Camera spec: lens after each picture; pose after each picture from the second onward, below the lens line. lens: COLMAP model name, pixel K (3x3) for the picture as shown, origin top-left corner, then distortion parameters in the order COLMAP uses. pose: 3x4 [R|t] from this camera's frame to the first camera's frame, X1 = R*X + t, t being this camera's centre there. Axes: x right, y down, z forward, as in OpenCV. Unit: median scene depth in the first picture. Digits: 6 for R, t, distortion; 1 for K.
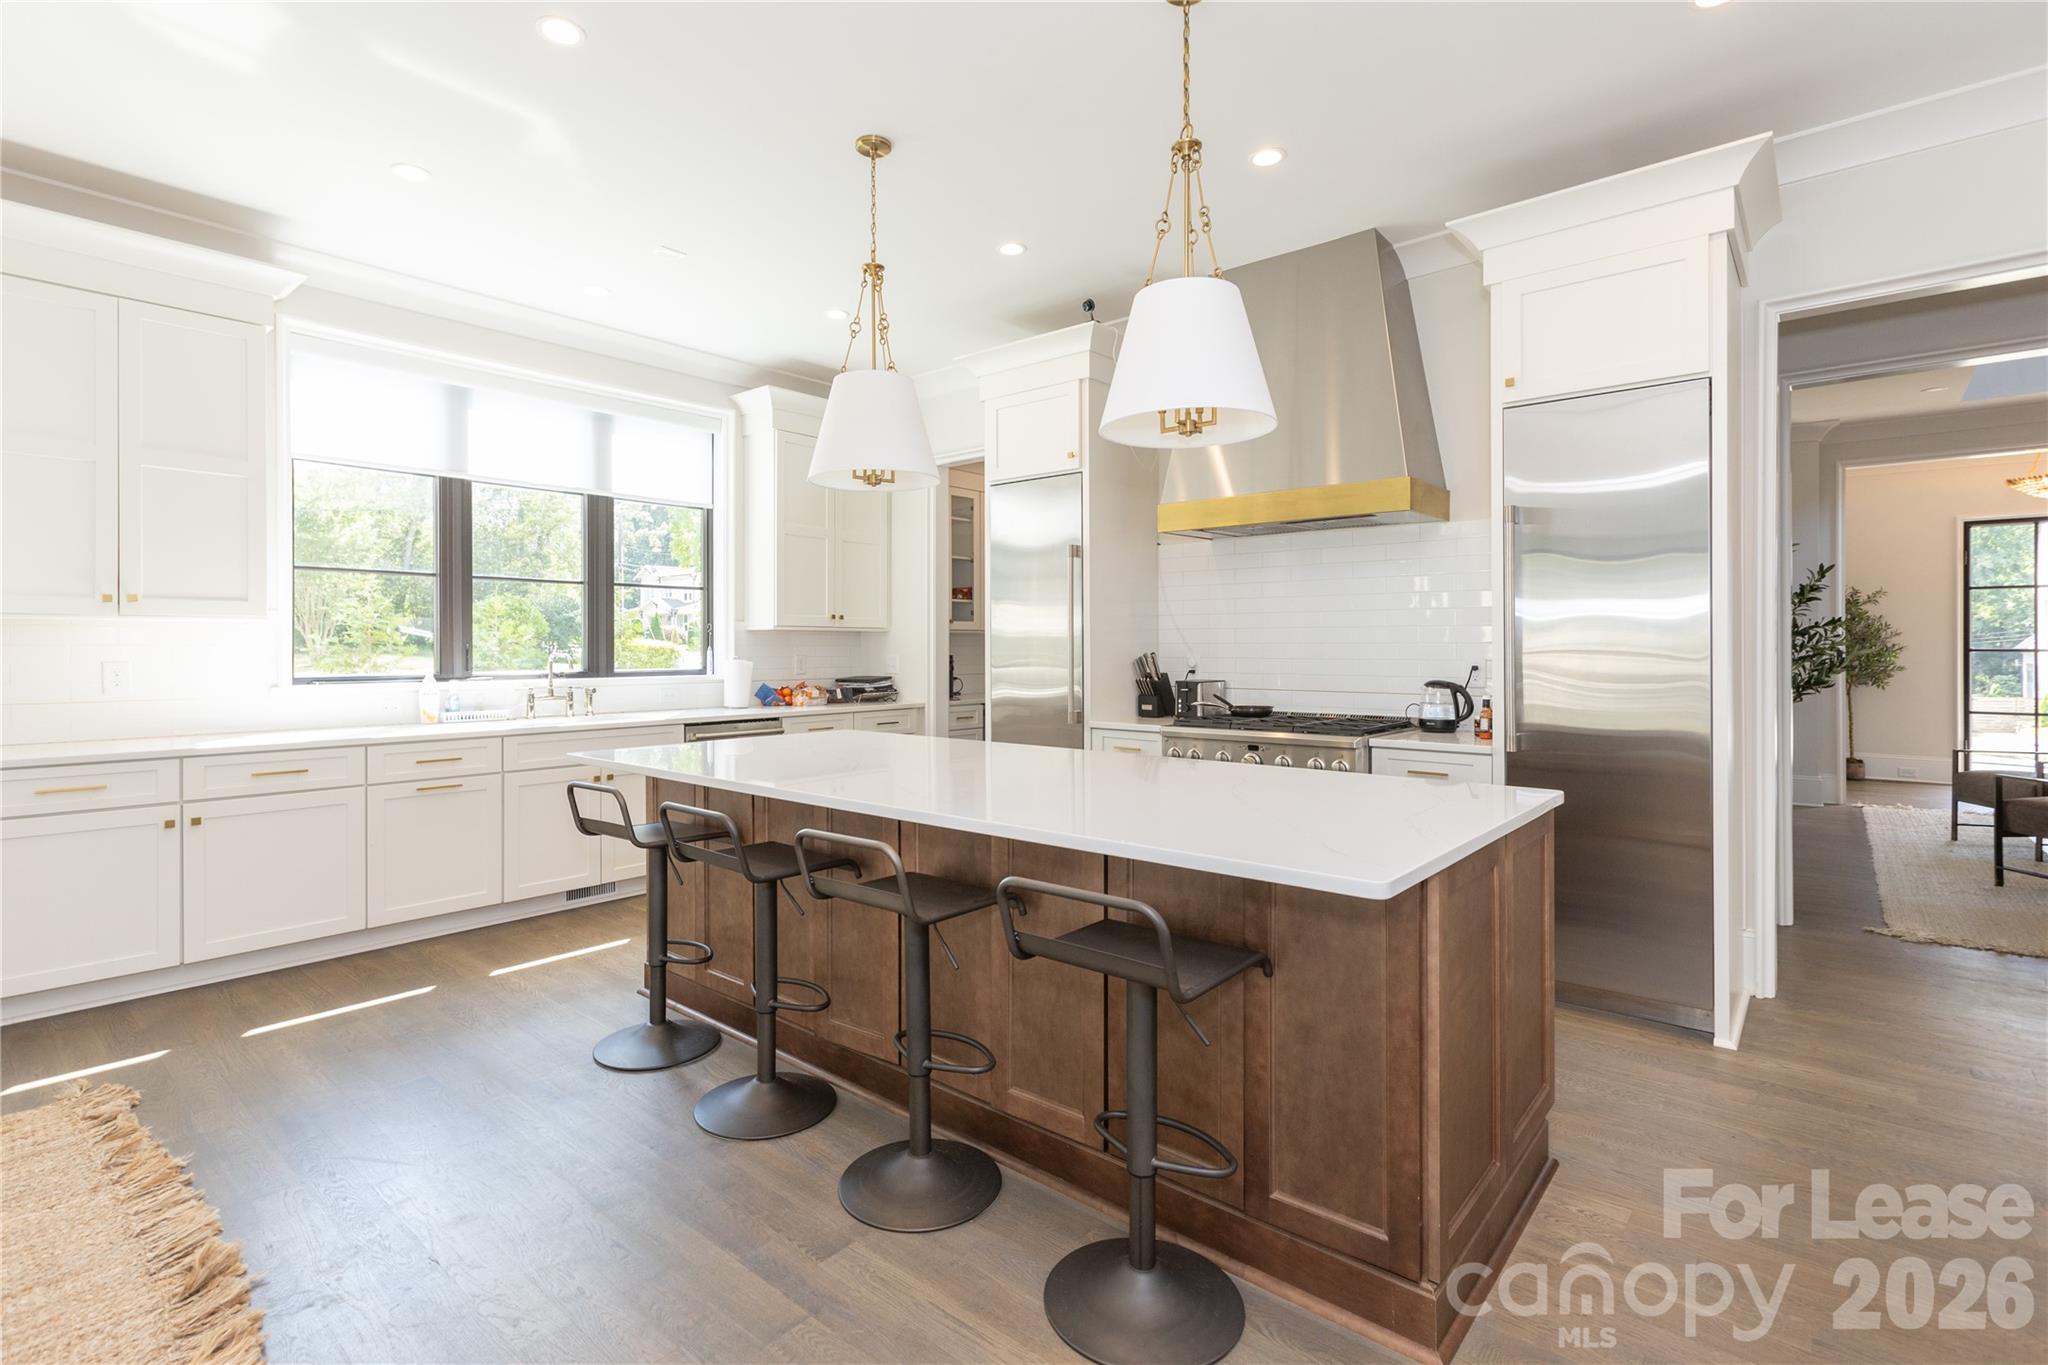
lens RADIAL K [[959.6, 0, 1042.2], [0, 959.6, 638.9], [0, 0, 1]] dist [0.004262, -0.000278]
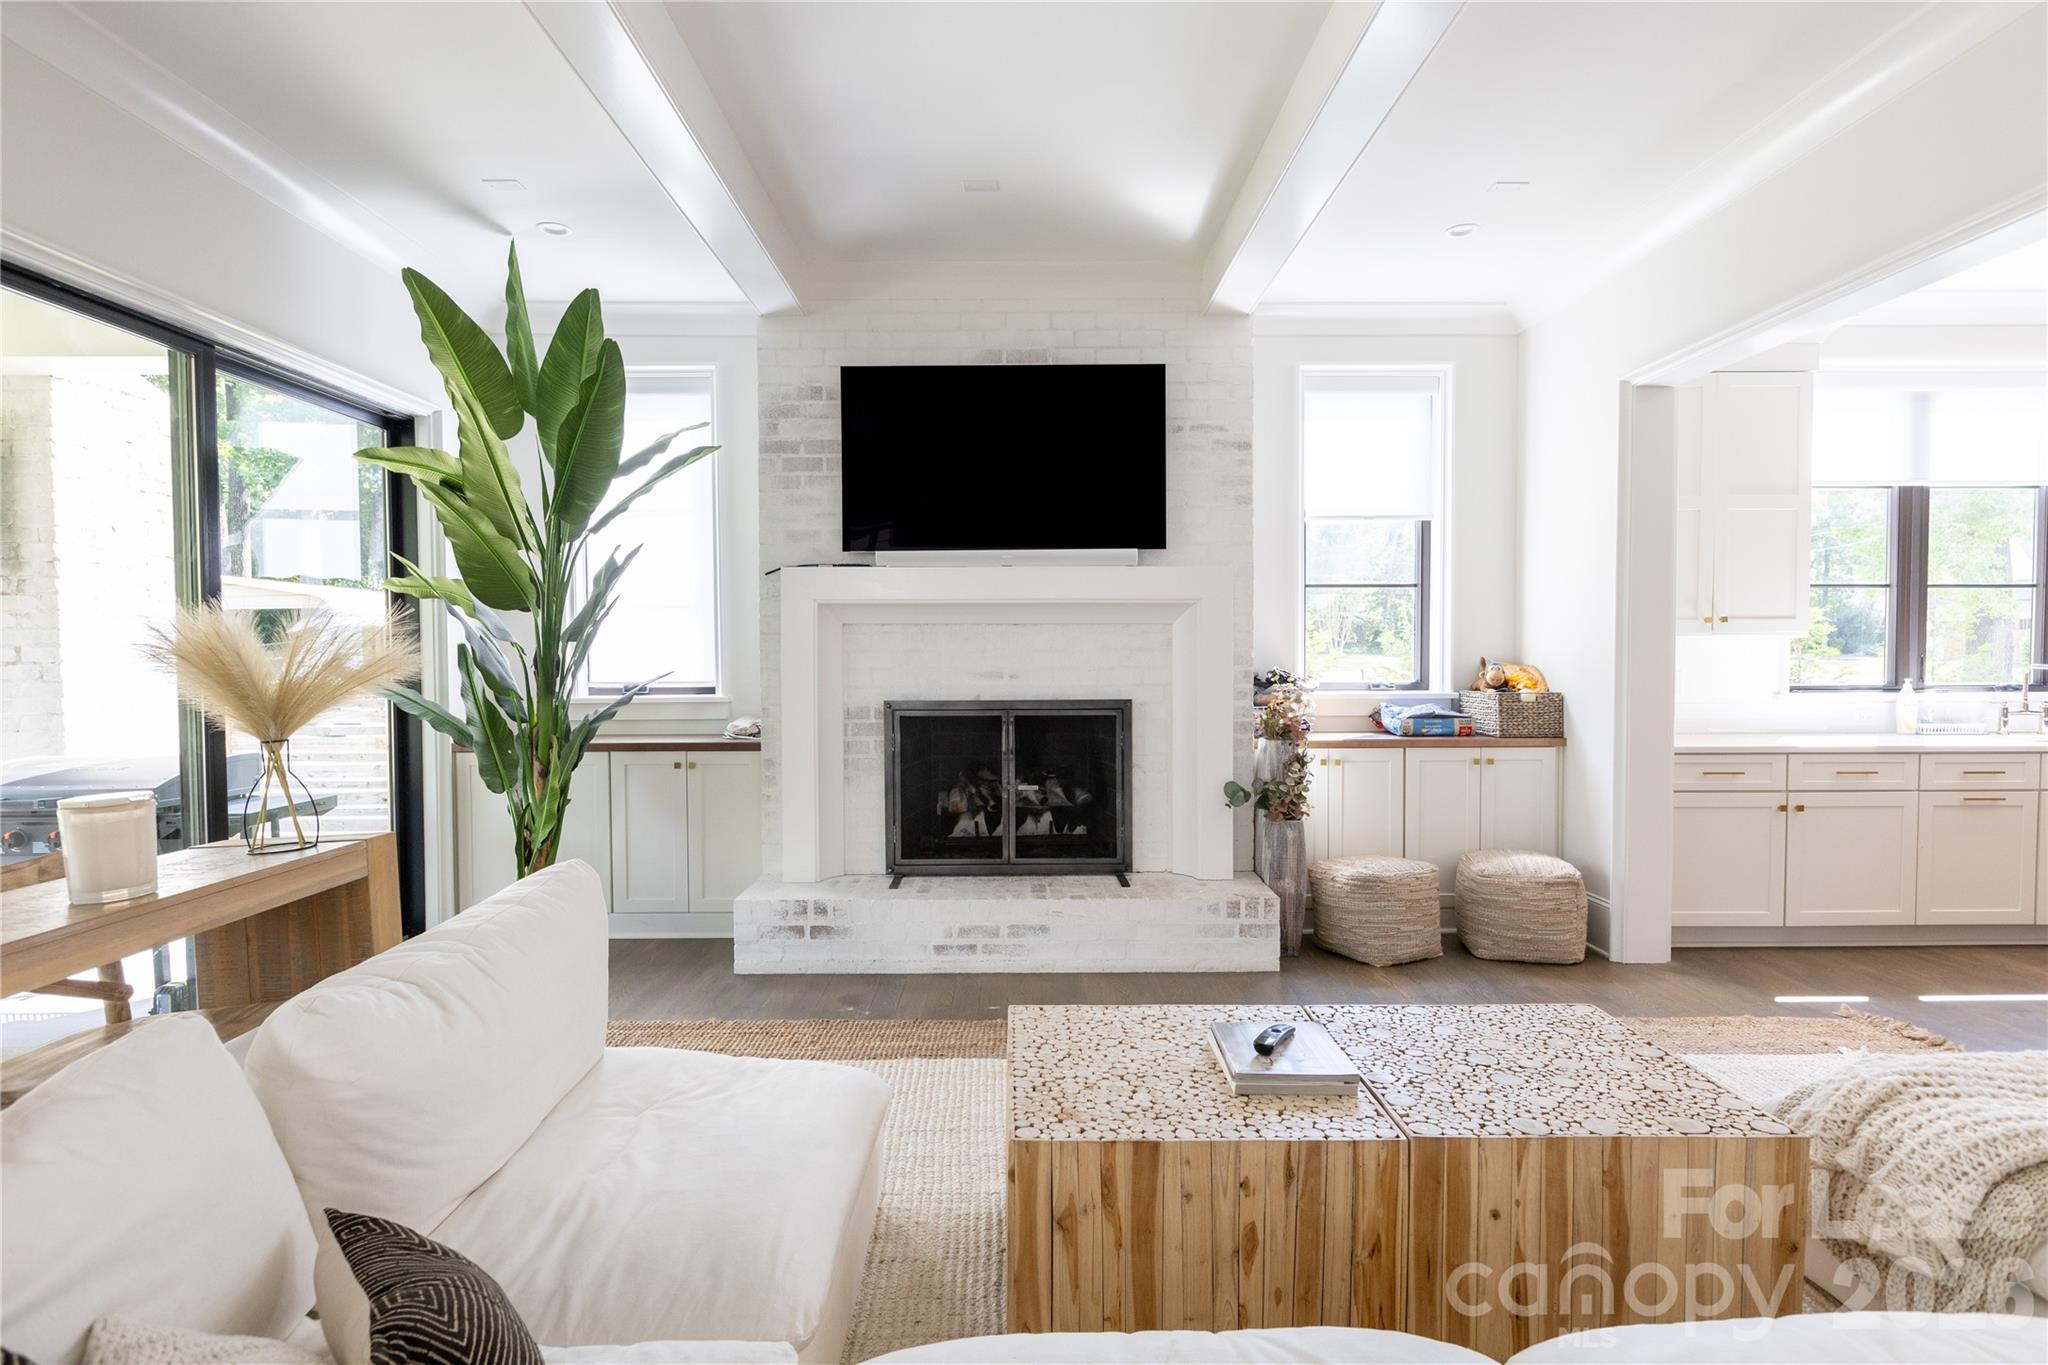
lens RADIAL K [[1064.5, 0, 1009.7], [0, 1064.5, 680.5], [0, 0, 1]] dist [-0.004976, -0.000088]
pose [[0.651660, 0.021941, -0.758194, -0.463969], [0.009457, 0.999269, 0.037046, -0.021115], [0.758452, -0.031312, 0.650976, -0.502203]]
